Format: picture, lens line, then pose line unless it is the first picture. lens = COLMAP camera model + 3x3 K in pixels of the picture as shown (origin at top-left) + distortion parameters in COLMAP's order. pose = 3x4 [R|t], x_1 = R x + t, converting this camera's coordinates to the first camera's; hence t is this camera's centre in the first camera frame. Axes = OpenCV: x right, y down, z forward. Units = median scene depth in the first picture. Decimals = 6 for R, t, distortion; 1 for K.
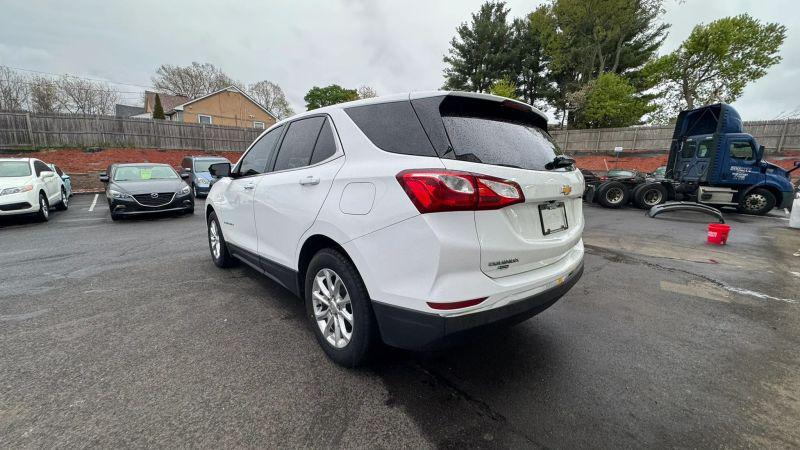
lens RADIAL K [[317.8, 0, 399.9], [0, 317.8, 227.1], [0, 0, 1]] dist [-0.003510, 0.000291]
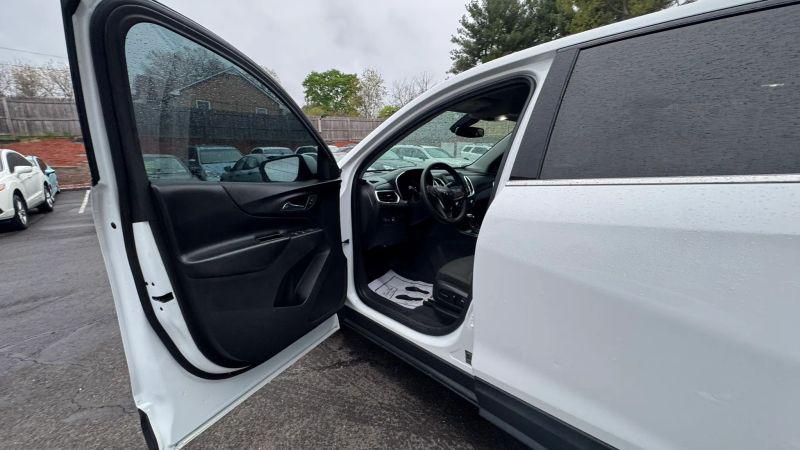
lens RADIAL K [[317.8, 0, 399.9], [0, 317.8, 227.1], [0, 0, 1]] dist [-0.003510, 0.000291]
pose [[0.999886, -0.011407, 0.009900, -0.059701], [0.011033, 0.999253, 0.037039, -0.014004], [-0.010315, -0.036925, 0.999265, 0.064063]]
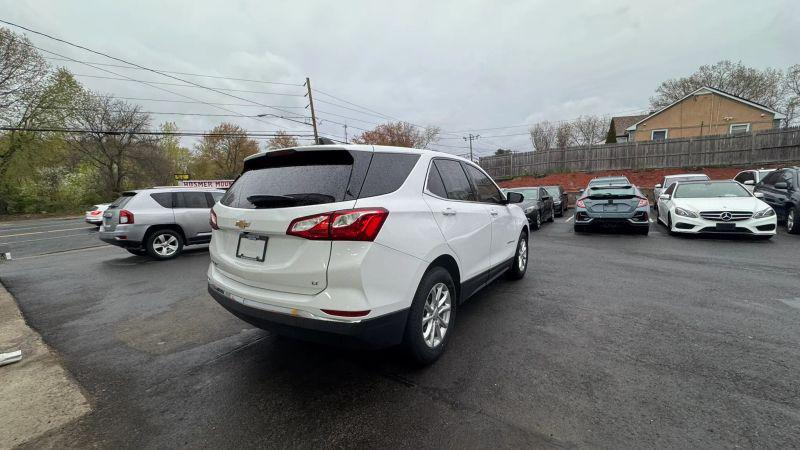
lens RADIAL K [[317.8, 0, 399.9], [0, 317.8, 227.1], [0, 0, 1]] dist [-0.003510, 0.000291]
pose [[0.243073, 0.097355, -0.965110, 0.122341], [-0.151002, 0.986619, 0.061493, -0.018129], [0.958183, 0.130786, 0.254522, 0.085334]]
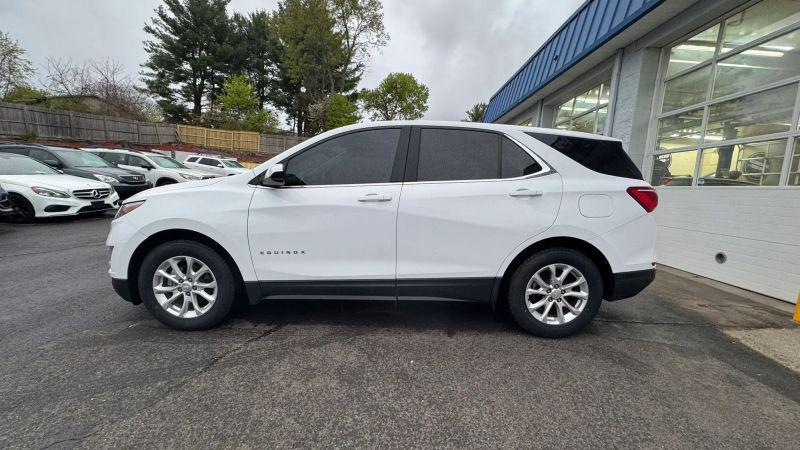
lens RADIAL K [[317.8, 0, 399.9], [0, 317.8, 227.1], [0, 0, 1]] dist [-0.003510, 0.000291]
pose [[0.670013, -0.094616, 0.736295, -0.115124], [0.098599, 0.994399, 0.038060, -0.008775], [-0.735772, 0.047097, 0.675590, 0.045518]]
